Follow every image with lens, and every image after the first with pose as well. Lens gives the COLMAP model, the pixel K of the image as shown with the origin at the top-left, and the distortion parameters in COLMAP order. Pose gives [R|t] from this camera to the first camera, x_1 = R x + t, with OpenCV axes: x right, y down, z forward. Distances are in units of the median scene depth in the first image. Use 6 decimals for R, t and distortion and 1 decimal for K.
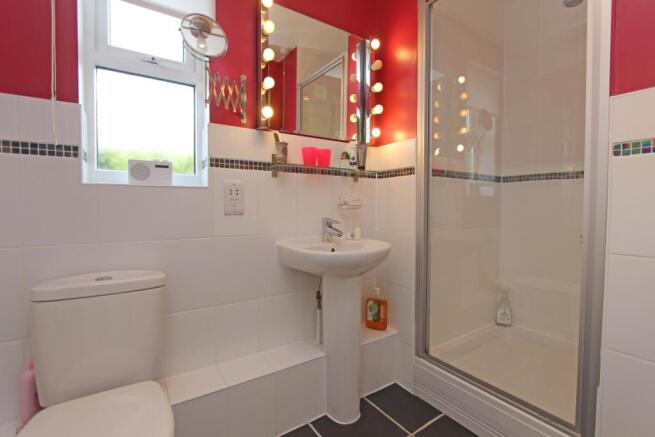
lens RADIAL K [[305.2, 0, 328.6], [0, 305.2, 213.6], [0, 0, 1]] dist [-0.002419, -0.000714]
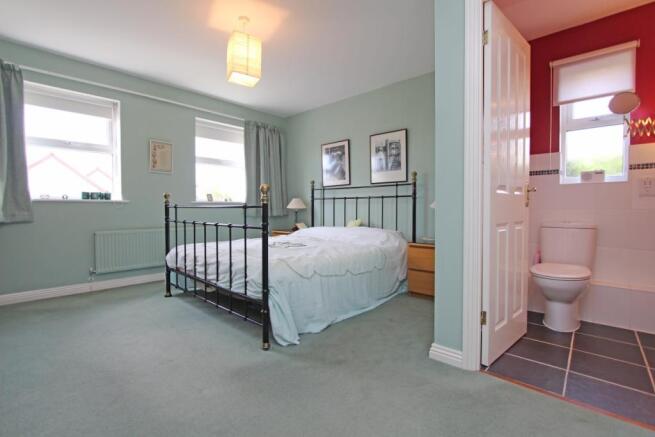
lens RADIAL K [[305.2, 0, 328.6], [0, 305.2, 213.6], [0, 0, 1]] dist [-0.002419, -0.000714]
pose [[0.245940, 0.014561, -0.969176, 0.948645], [-0.029162, 0.999546, 0.007617, 0.147171], [0.968846, 0.026389, 0.246253, -1.191819]]
